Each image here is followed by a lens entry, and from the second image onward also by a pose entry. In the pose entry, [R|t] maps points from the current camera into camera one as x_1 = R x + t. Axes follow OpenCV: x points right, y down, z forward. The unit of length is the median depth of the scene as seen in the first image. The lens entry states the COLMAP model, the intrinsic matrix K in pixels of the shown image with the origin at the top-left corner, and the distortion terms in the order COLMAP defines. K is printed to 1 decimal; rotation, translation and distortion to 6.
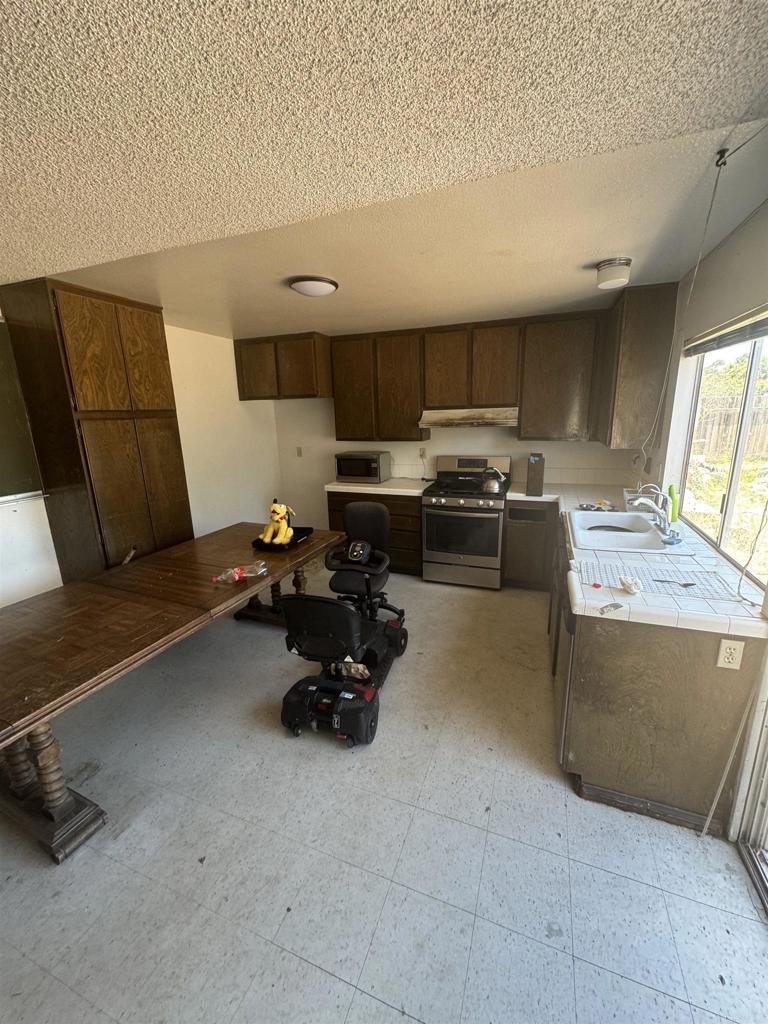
lens RADIAL K [[427.2, 0, 386.8], [0, 427.2, 512.9], [0, 0, 1]] dist [-0.004950, 0.000481]
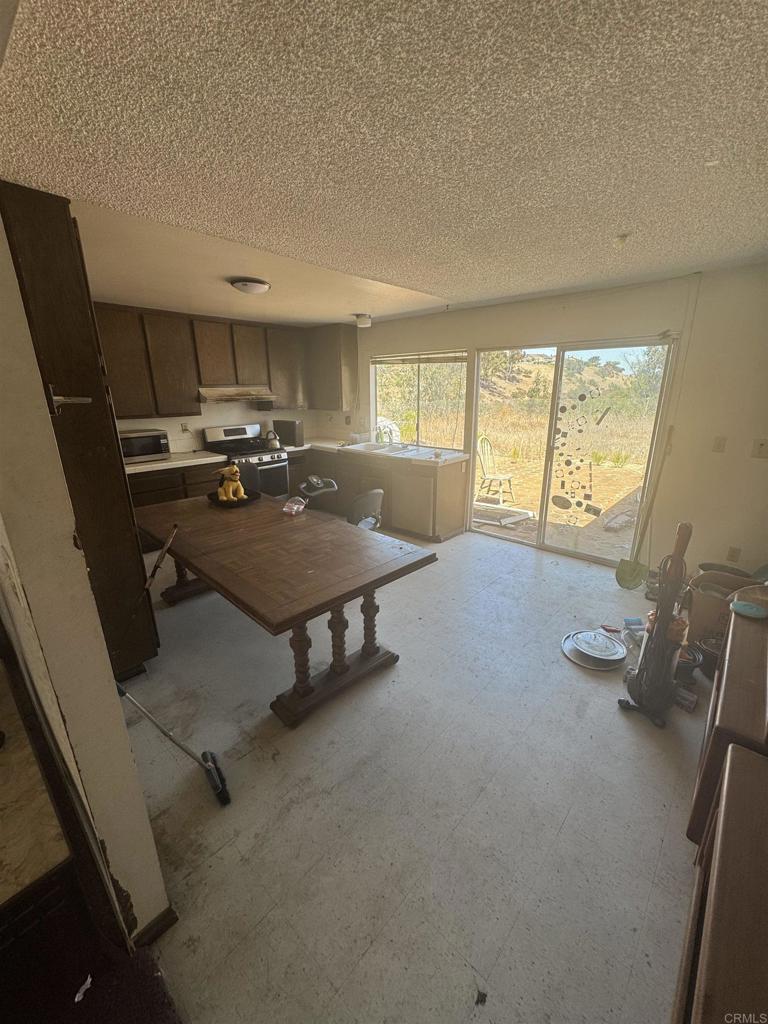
lens RADIAL K [[400.9, 0, 390.1], [0, 400.9, 510.1], [0, 0, 1]] dist [-0.000805, 0.000167]
pose [[0.349391, -0.243591, 0.904759, -0.879363], [0.218557, 0.960166, 0.174108, -0.000148], [-0.911131, 0.136910, 0.388712, 0.173801]]
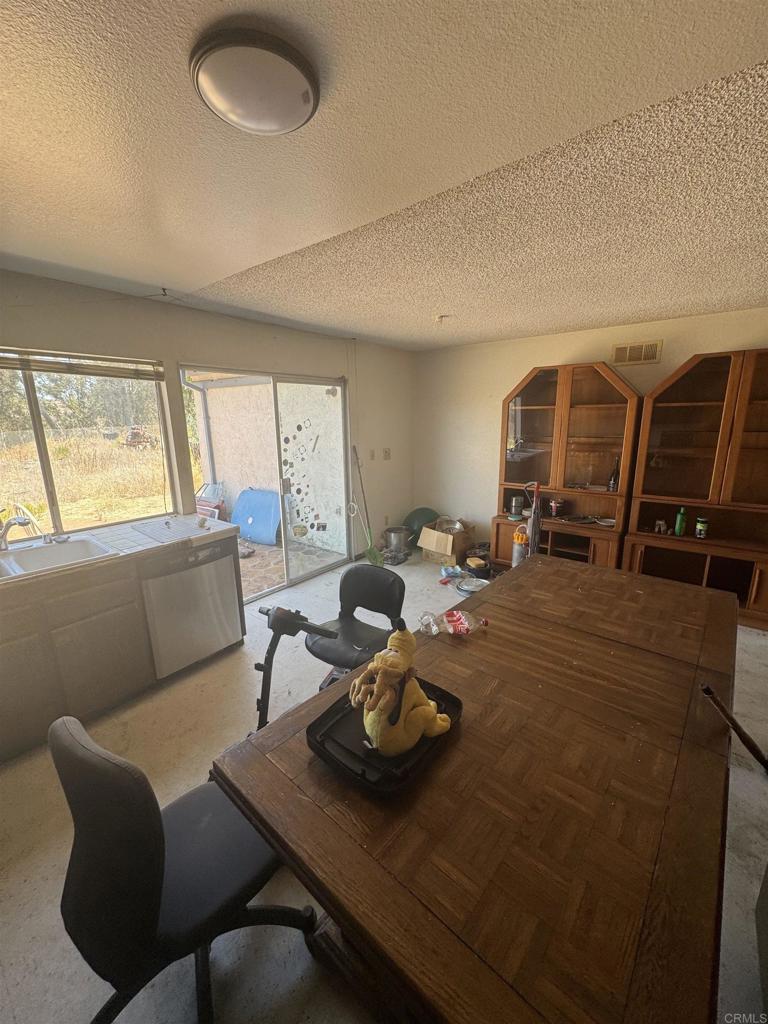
lens RADIAL K [[400.9, 0, 390.1], [0, 400.9, 510.1], [0, 0, 1]] dist [-0.000805, 0.000167]
pose [[-0.951086, -0.032797, 0.307181, -0.289055], [0.109438, 0.894096, 0.434300, -0.229322], [-0.288893, 0.446674, -0.846772, 1.006912]]
